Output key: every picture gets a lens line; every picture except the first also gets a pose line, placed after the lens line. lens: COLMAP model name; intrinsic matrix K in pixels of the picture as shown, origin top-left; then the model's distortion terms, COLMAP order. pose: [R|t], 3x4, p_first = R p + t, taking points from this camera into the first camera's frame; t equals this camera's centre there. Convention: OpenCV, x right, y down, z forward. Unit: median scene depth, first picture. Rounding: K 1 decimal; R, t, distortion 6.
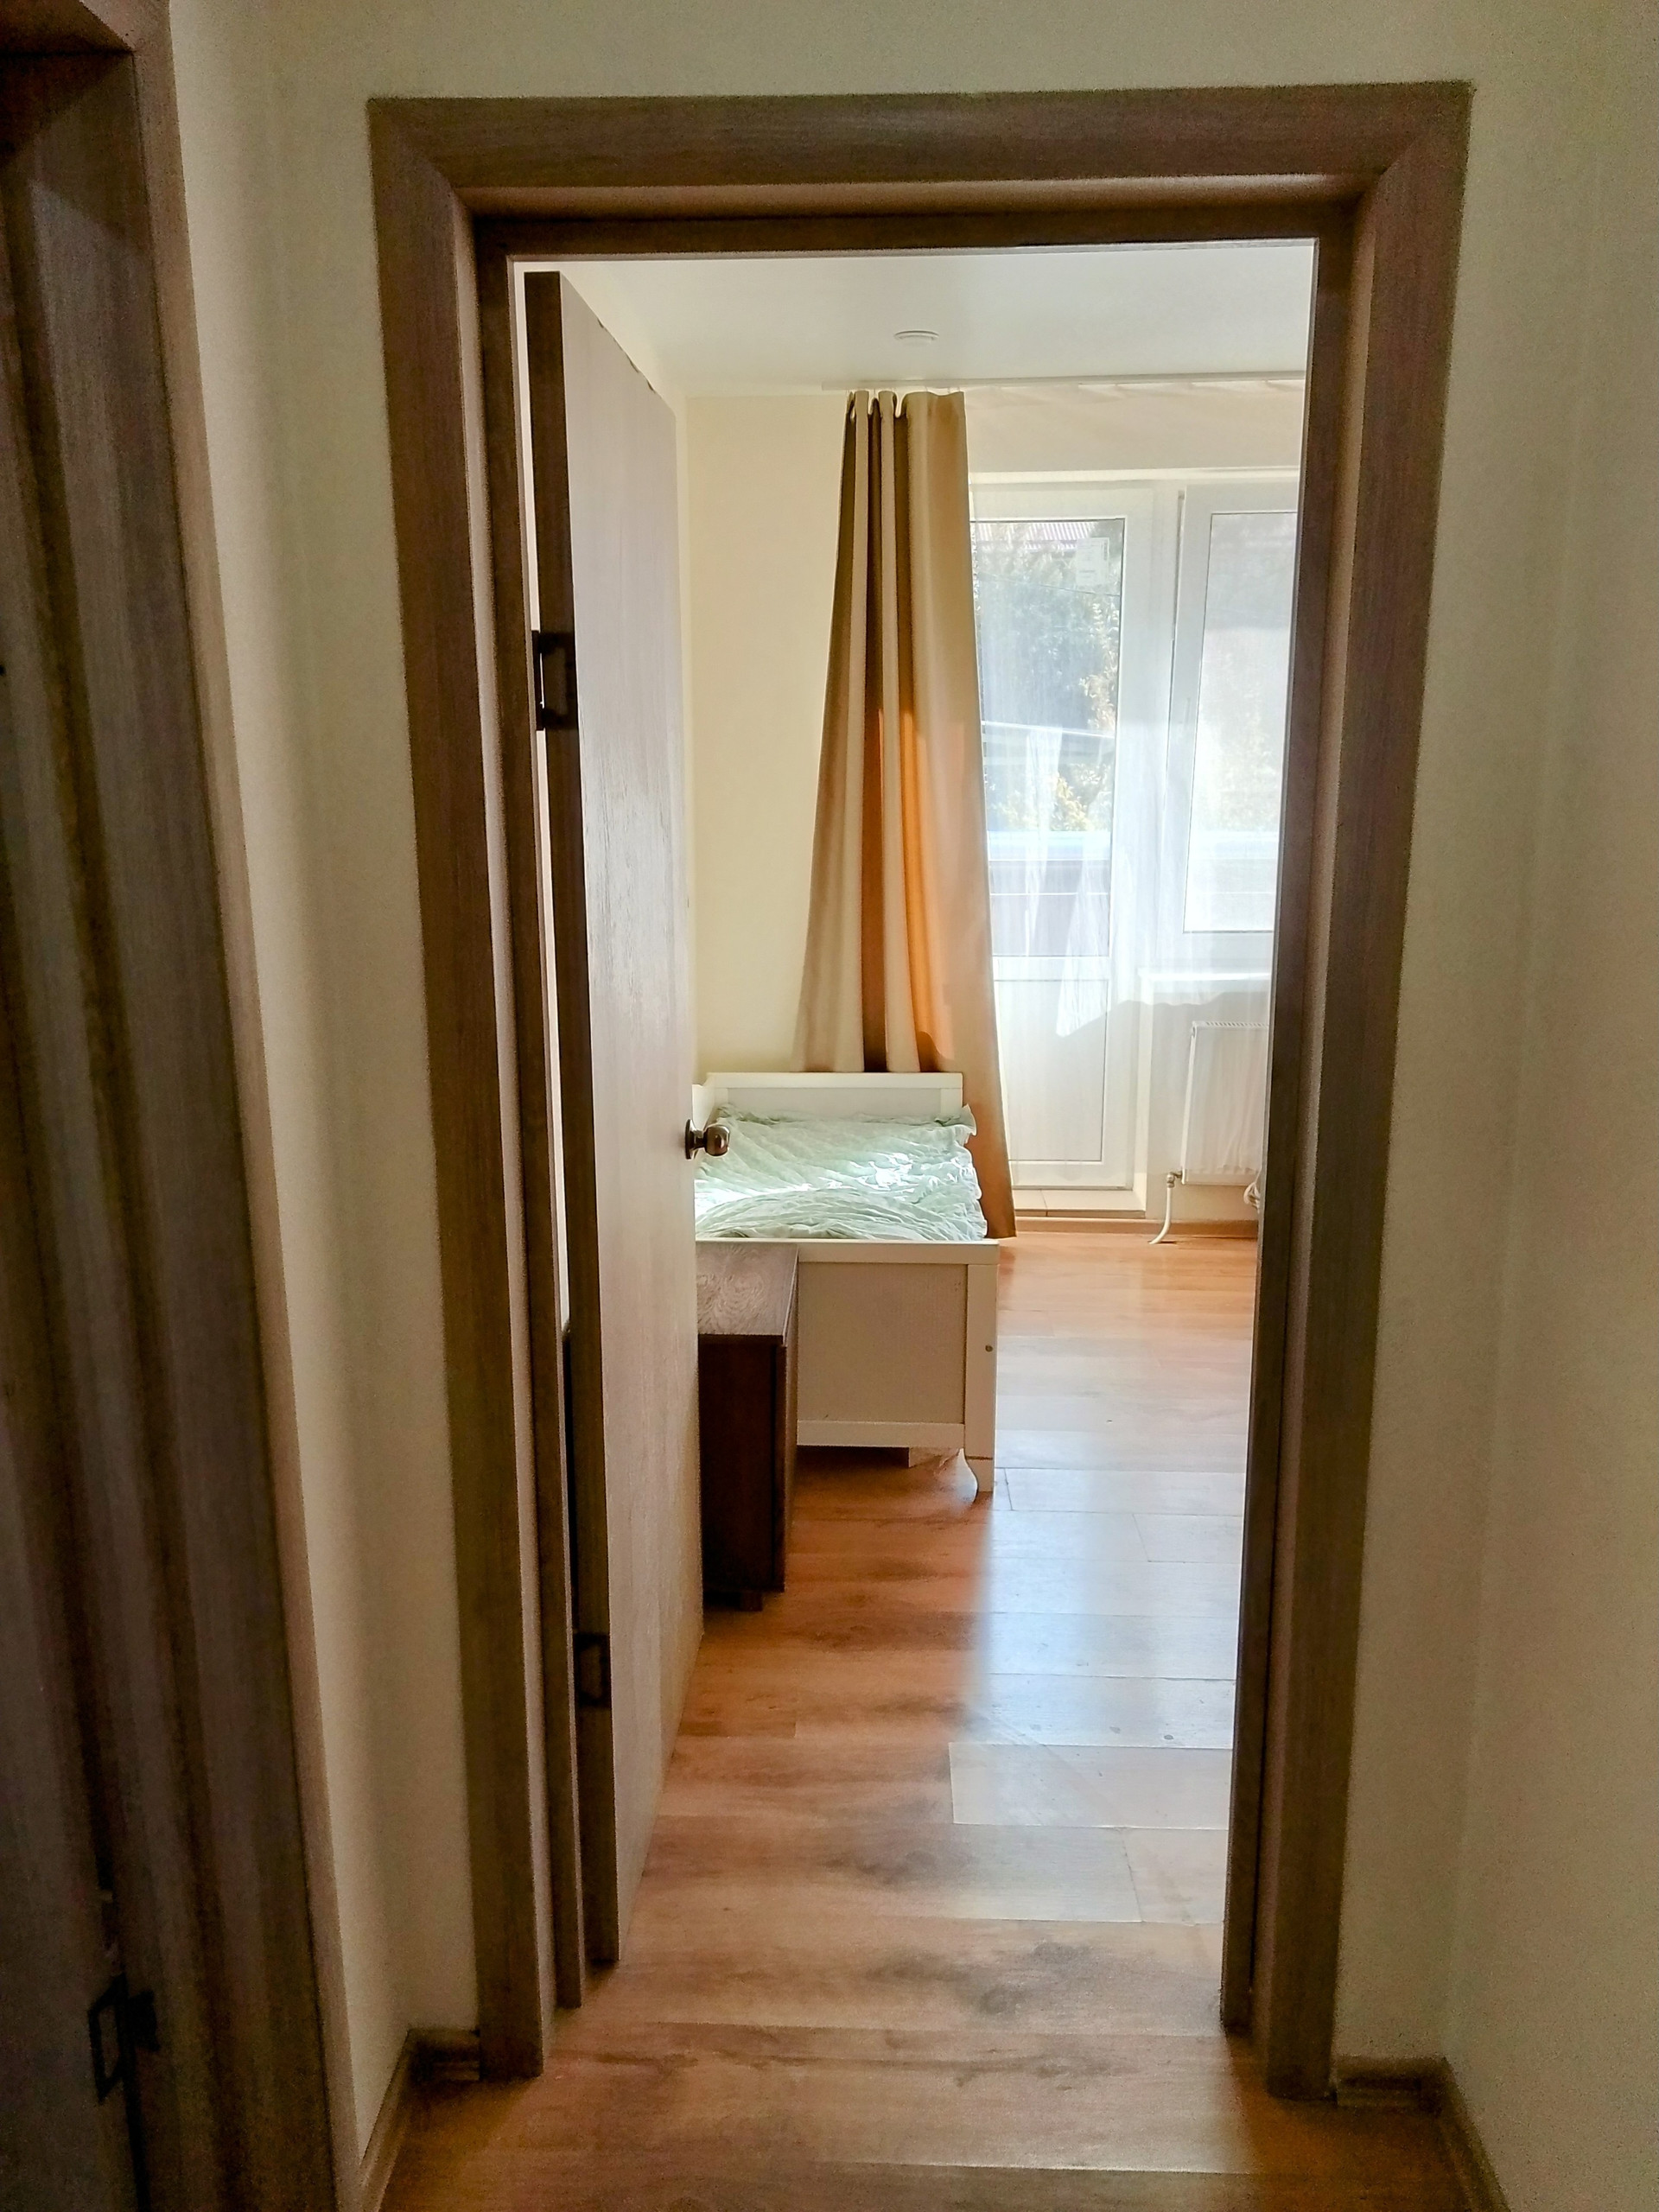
lens RADIAL K [[1646.3, 0, 825.3], [0, 1646.3, 1091.7], [0, 0, 1]] dist [0.078780, -0.080796]
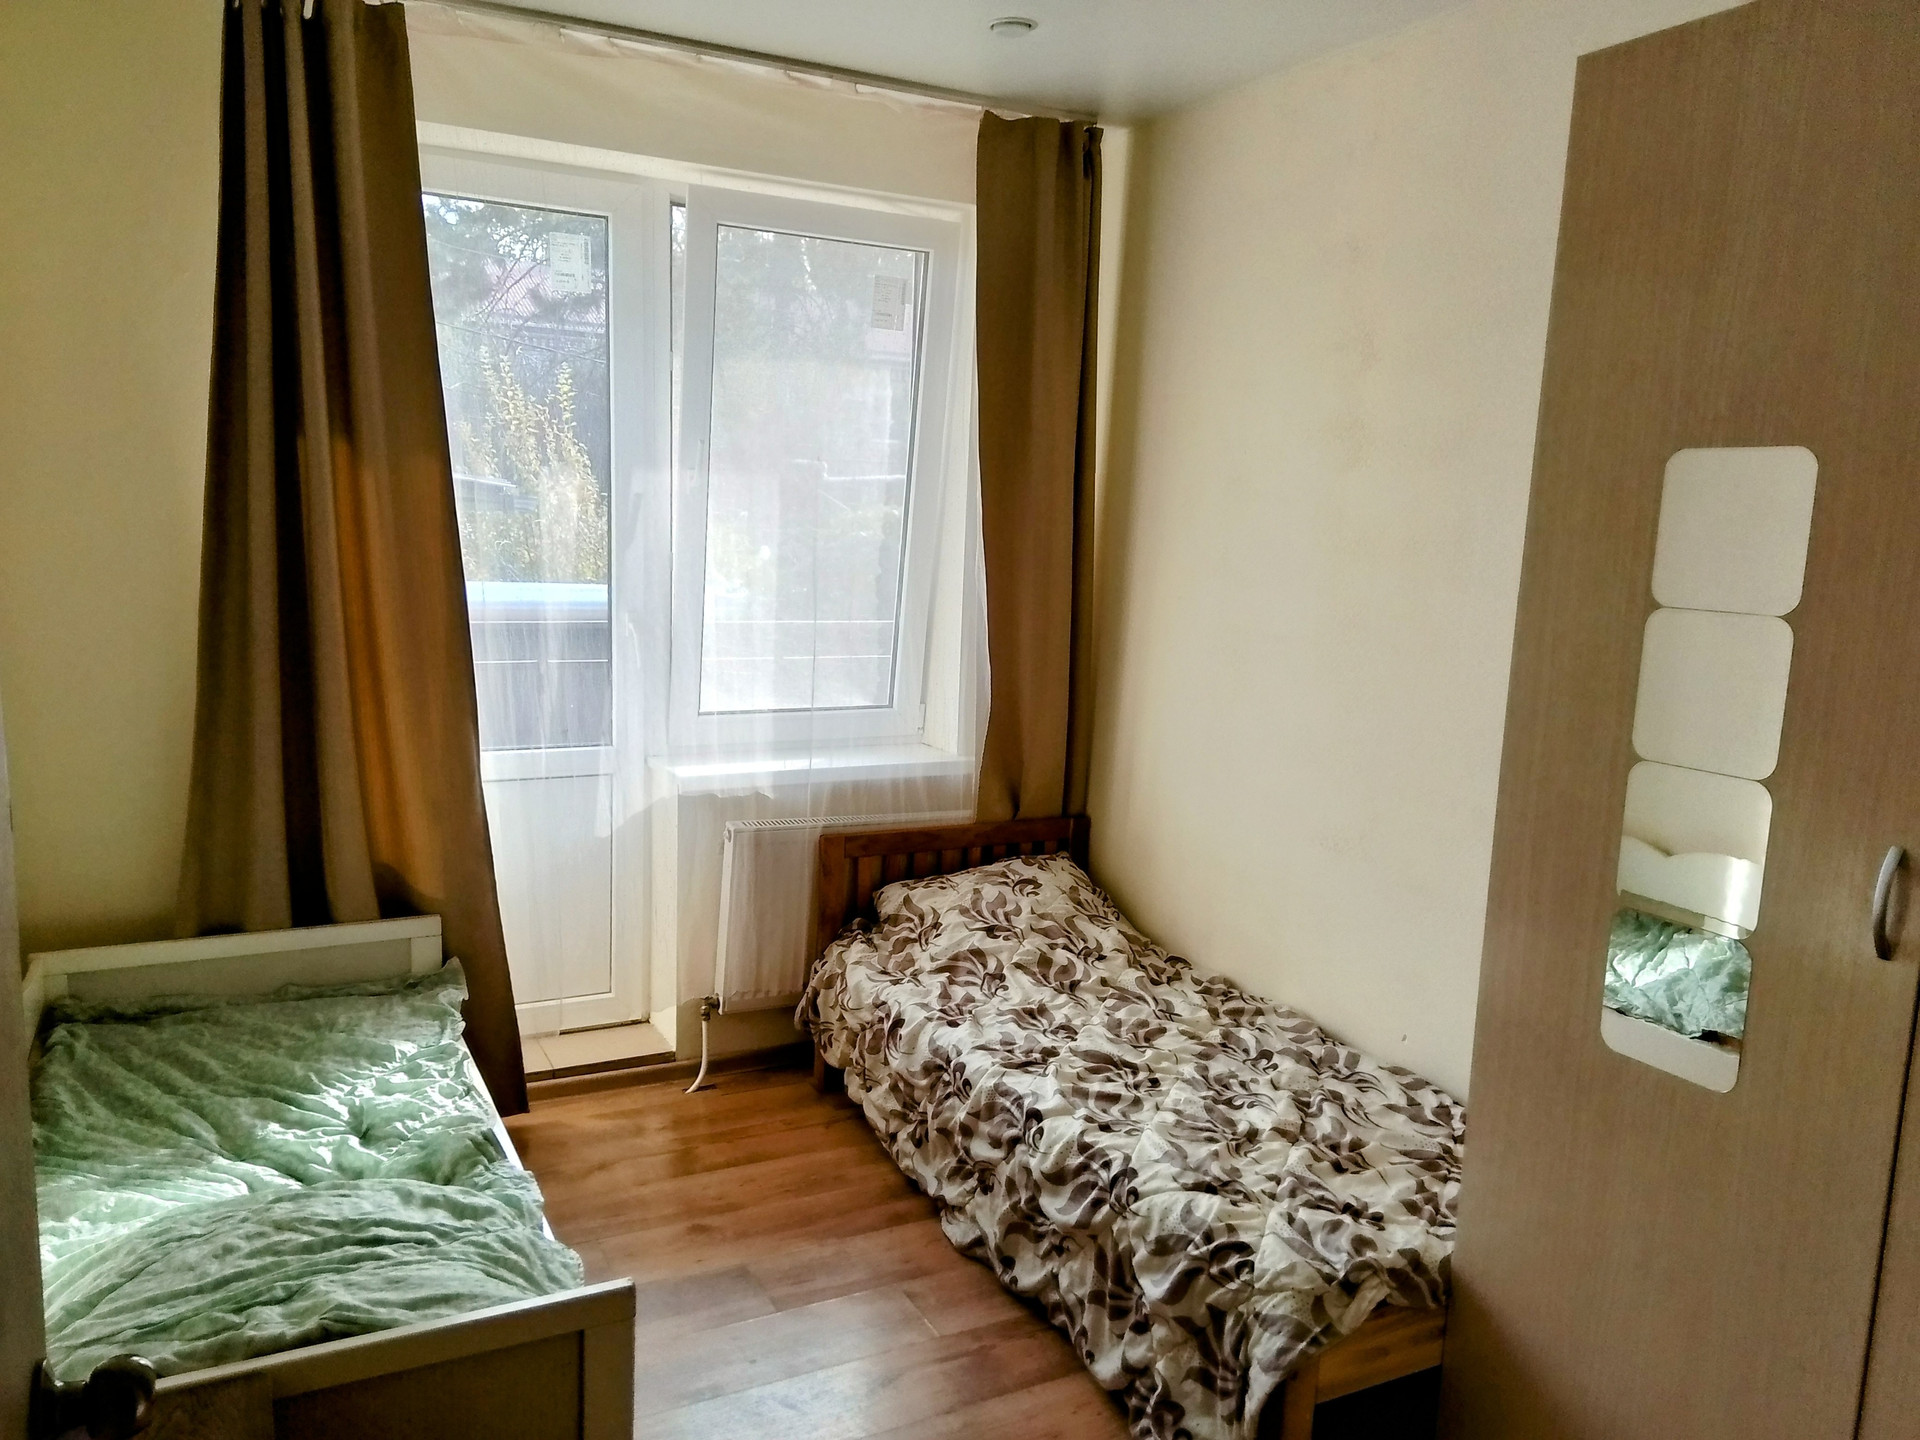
lens RADIAL K [[1428.9, 0, 966.9], [0, 1428.9, 728.0], [0, 0, 1]] dist [0.078780, -0.080796]
pose [[0.868756, -0.033226, 0.494124, -0.030949], [0.058150, 0.997689, -0.035150, -0.058656], [-0.491814, 0.059270, 0.868681, 0.313418]]
